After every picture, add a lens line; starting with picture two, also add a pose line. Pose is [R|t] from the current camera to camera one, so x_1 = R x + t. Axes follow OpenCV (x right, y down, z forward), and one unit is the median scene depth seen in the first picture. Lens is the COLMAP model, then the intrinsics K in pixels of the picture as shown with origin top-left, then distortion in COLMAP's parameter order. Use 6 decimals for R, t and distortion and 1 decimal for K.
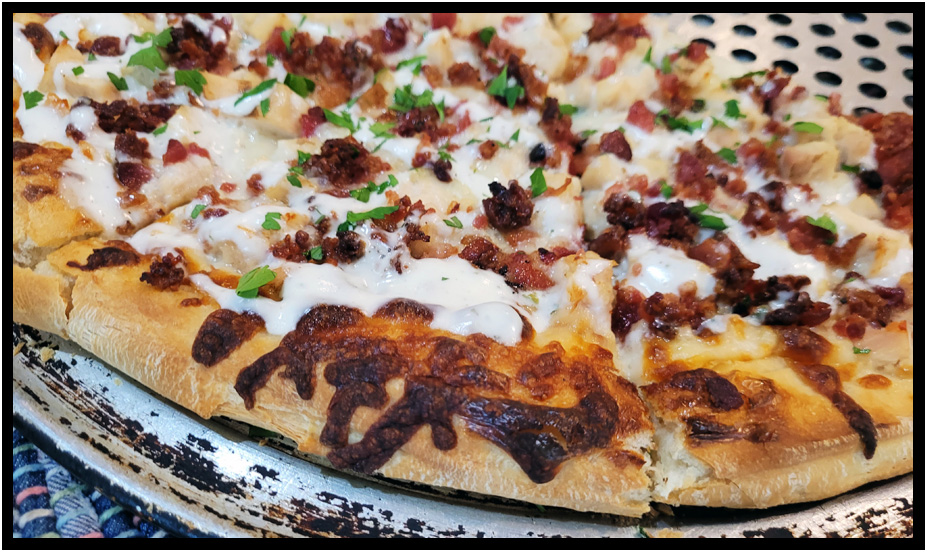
lens RADIAL K [[722.0, 0, 448.1], [0, 722.0, 275.6], [0, 0, 1]] dist [-0.027702, -0.007421]
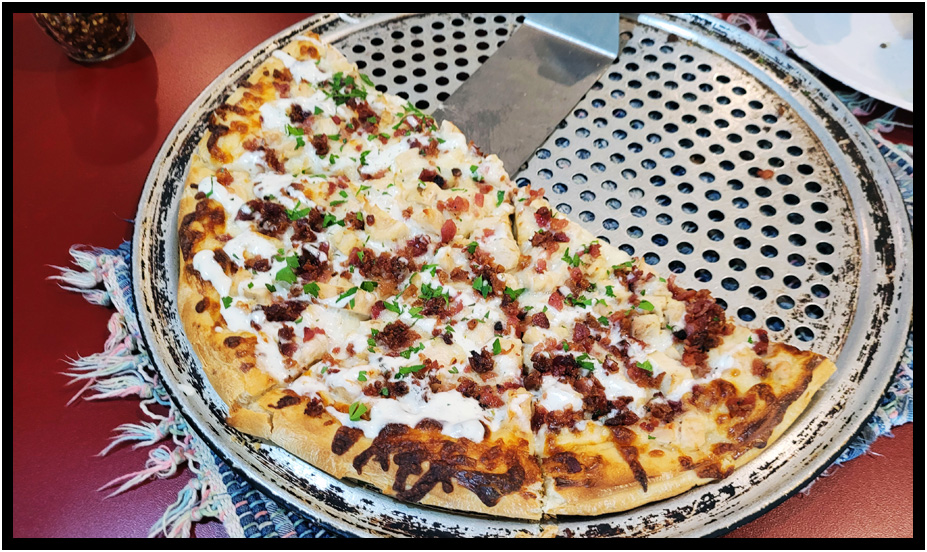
lens RADIAL K [[778.3, 0, 463.5], [0, 778.3, 276.0], [0, 0, 1]] dist [-0.004496, -0.074407]
pose [[0.998612, -0.030910, -0.042643, 0.139220], [0.033775, 0.997101, 0.068186, -0.496112], [0.040412, -0.069531, 0.996761, -1.139915]]
